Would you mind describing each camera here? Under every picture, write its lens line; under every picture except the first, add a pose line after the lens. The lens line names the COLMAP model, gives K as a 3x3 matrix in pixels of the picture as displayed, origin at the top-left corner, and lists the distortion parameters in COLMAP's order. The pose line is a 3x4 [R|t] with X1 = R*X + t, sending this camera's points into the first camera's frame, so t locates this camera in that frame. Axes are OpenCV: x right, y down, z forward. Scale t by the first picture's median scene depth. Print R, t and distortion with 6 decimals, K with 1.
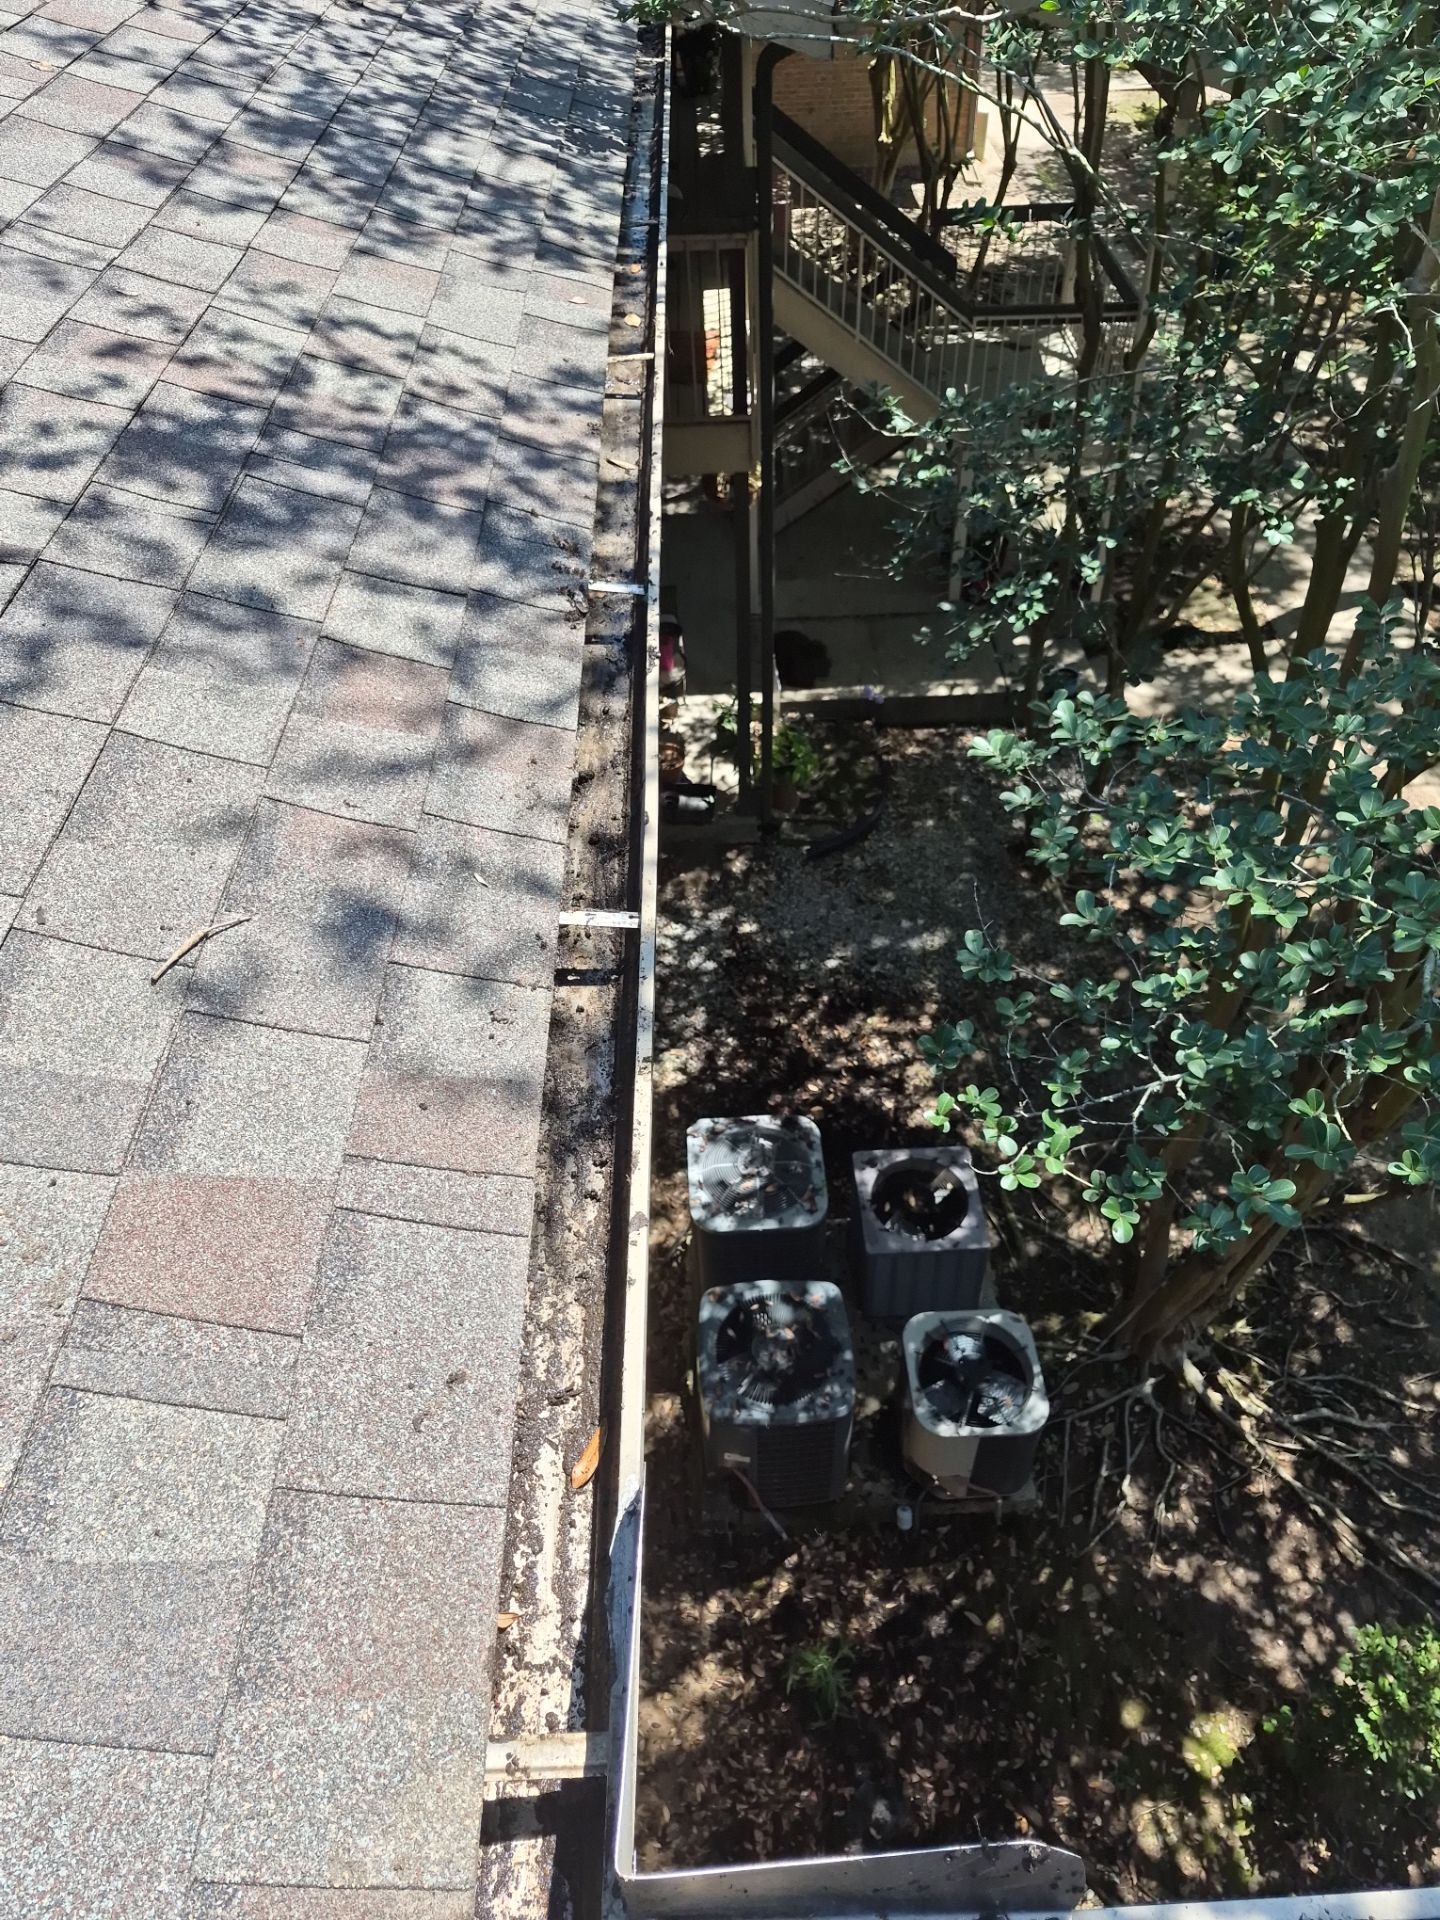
lens RADIAL K [[1412.1, 0, 720.0], [0, 1412.1, 960.0], [0, 0, 1]] dist [0.027991, -0.004957]
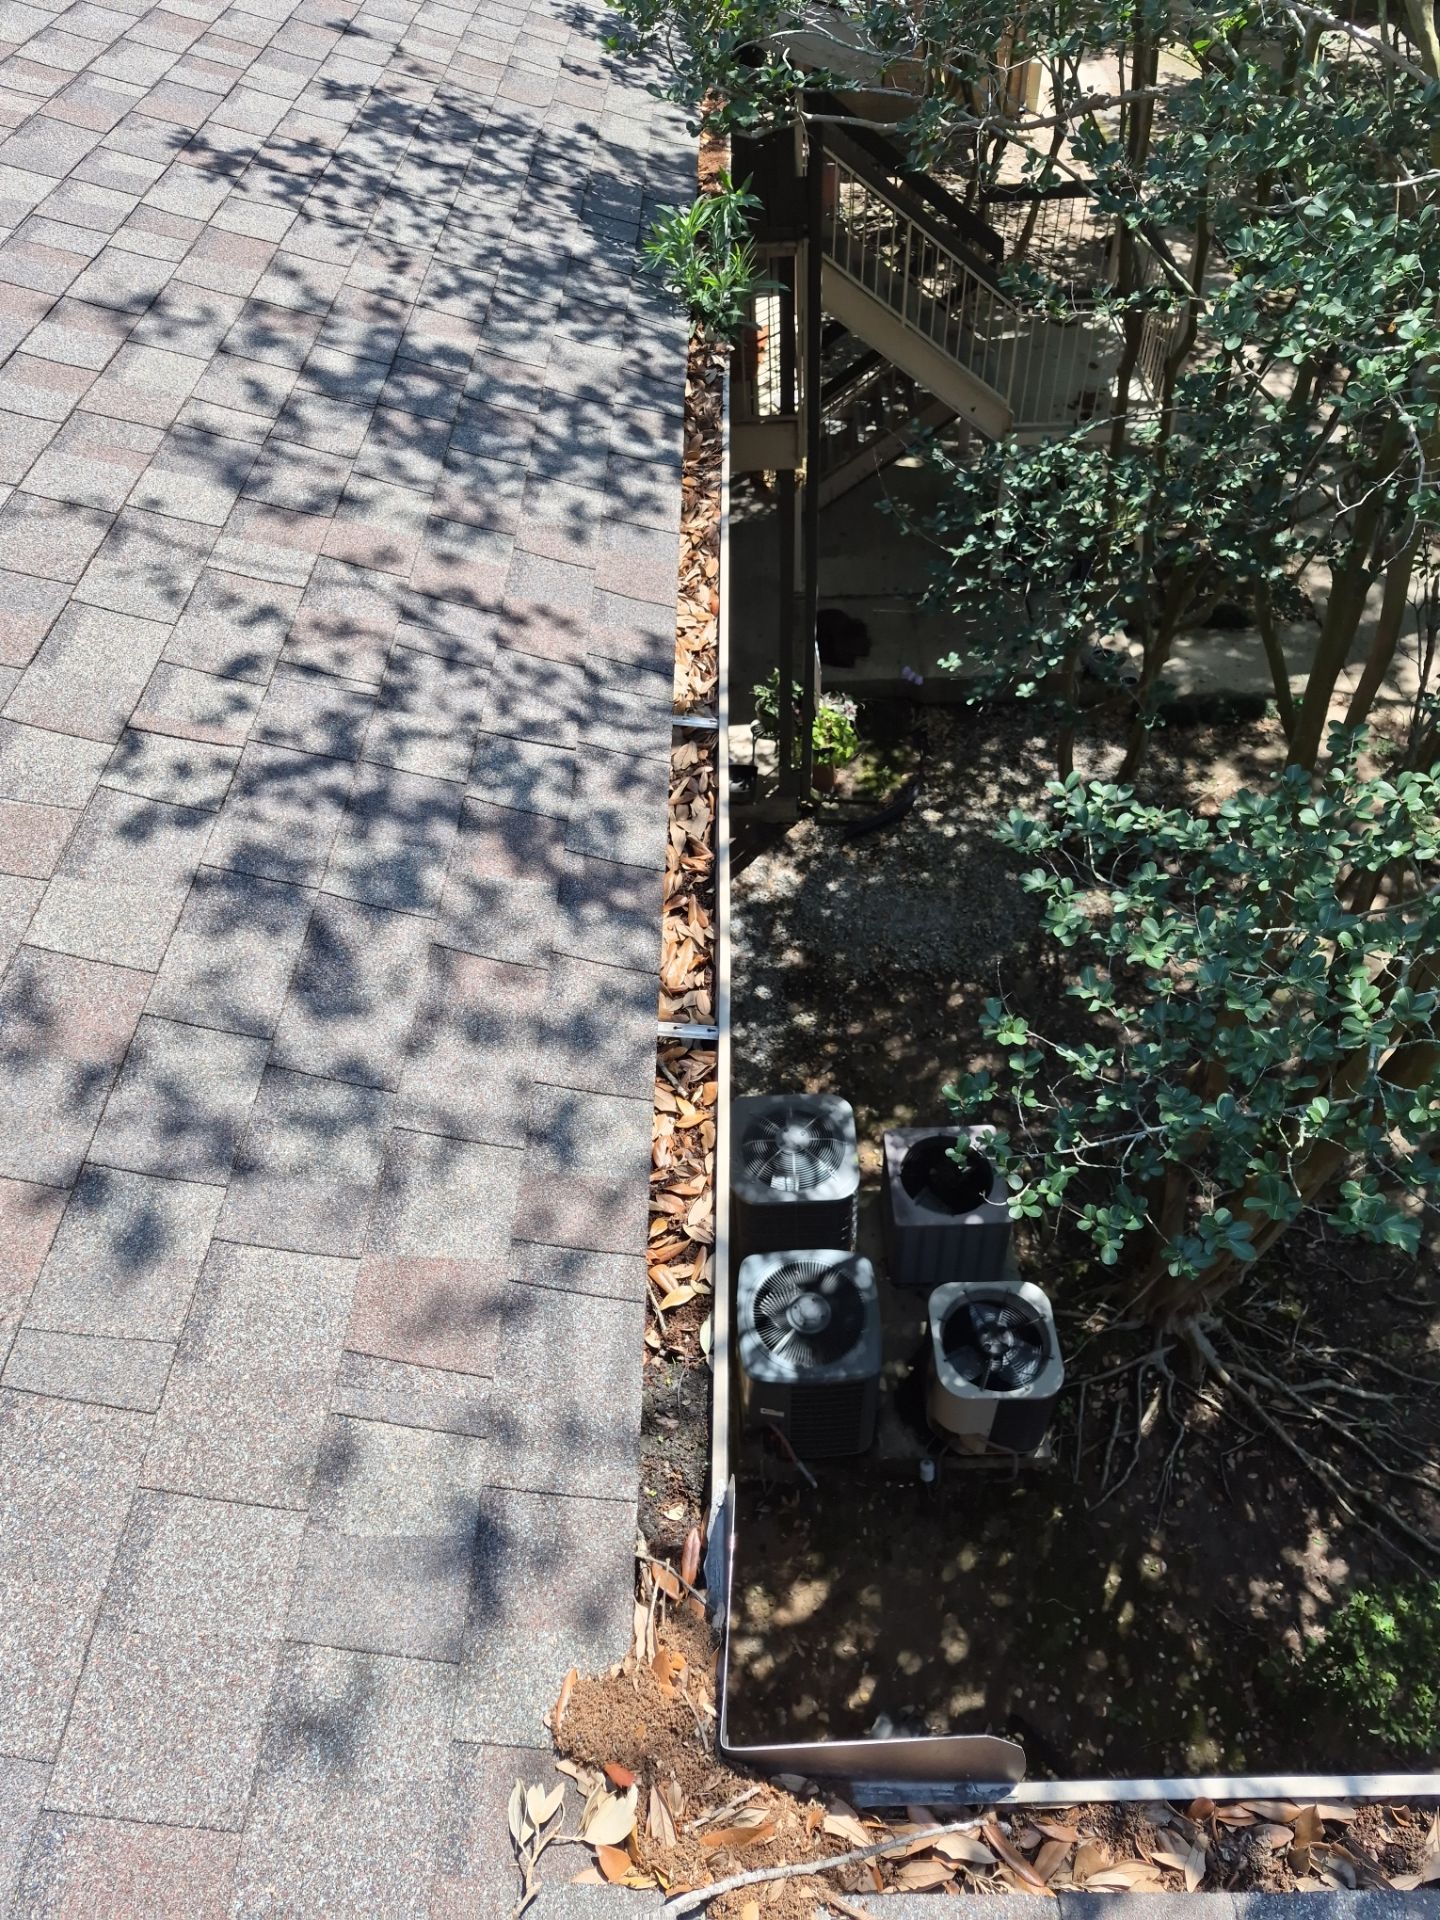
lens RADIAL K [[1399.8, 0, 720.0], [0, 1399.8, 960.0], [0, 0, 1]] dist [0.053975, -0.058649]
pose [[0.999591, 0.013225, -0.025351, -0.015879], [-0.012338, 0.999316, 0.034849, -0.090417], [0.025794, -0.034522, 0.999071, -0.172240]]
